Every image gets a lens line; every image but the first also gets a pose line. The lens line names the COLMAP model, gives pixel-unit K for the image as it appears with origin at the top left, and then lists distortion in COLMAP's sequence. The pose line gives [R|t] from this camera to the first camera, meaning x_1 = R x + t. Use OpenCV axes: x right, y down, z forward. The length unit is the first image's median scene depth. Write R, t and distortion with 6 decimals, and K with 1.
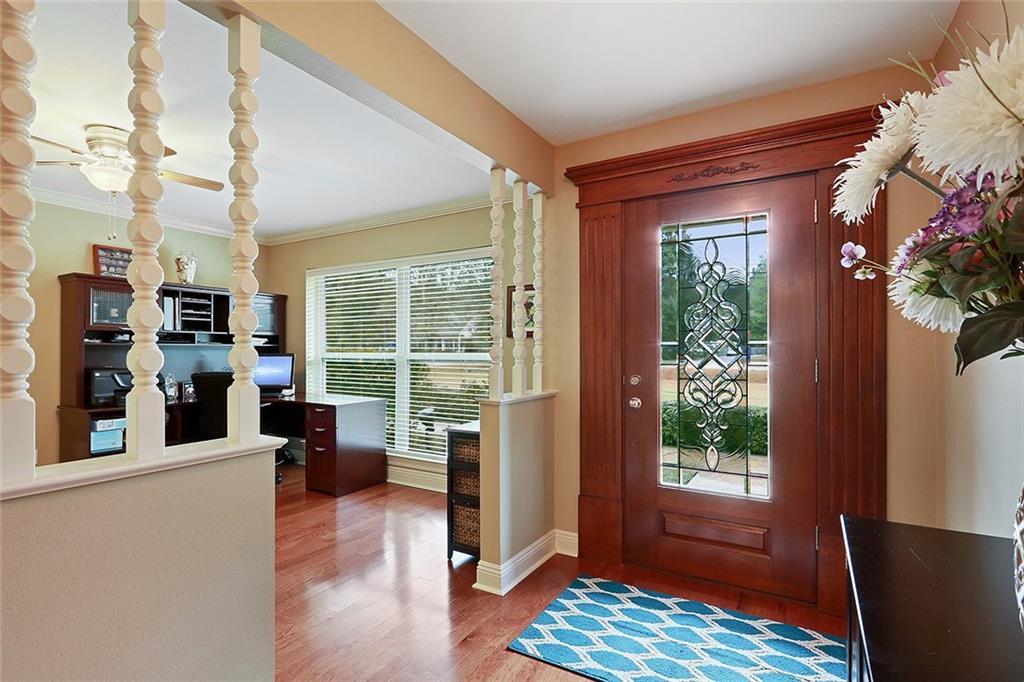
lens RADIAL K [[492.5, 0, 512.0], [0, 492.5, 341.0], [0, 0, 1]] dist [-0.004399, -0.000243]
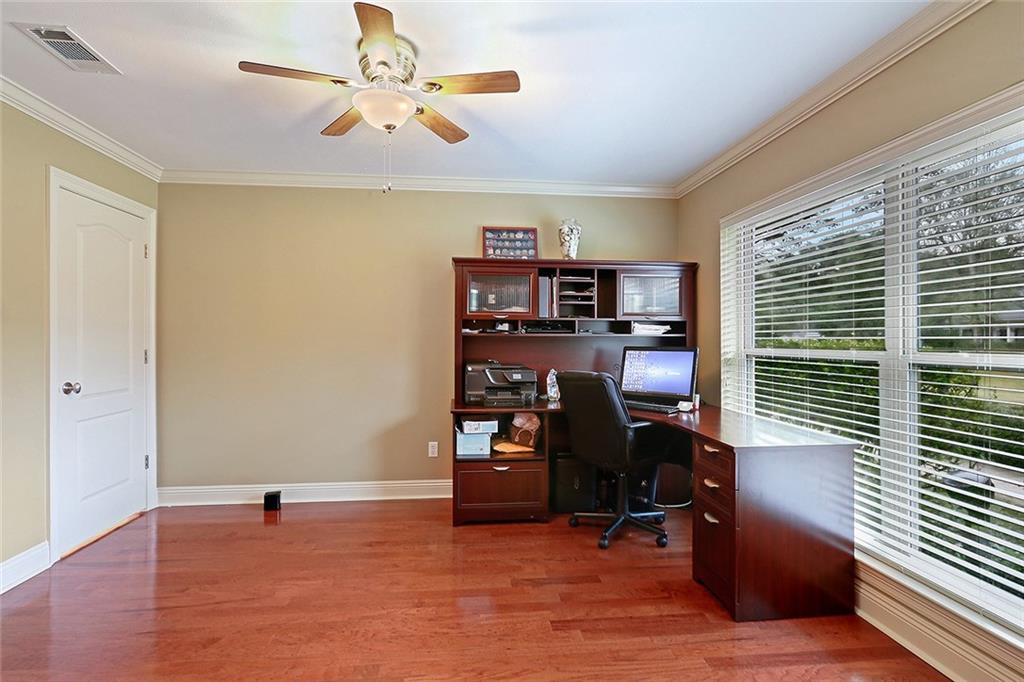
lens RADIAL K [[492.5, 0, 512.0], [0, 492.5, 341.0], [0, 0, 1]] dist [-0.004399, -0.000243]
pose [[0.597010, 0.001704, -0.802232, -0.069201], [0.011060, 0.999885, 0.010354, 0.008010], [0.802158, -0.015054, 0.596922, 0.441226]]
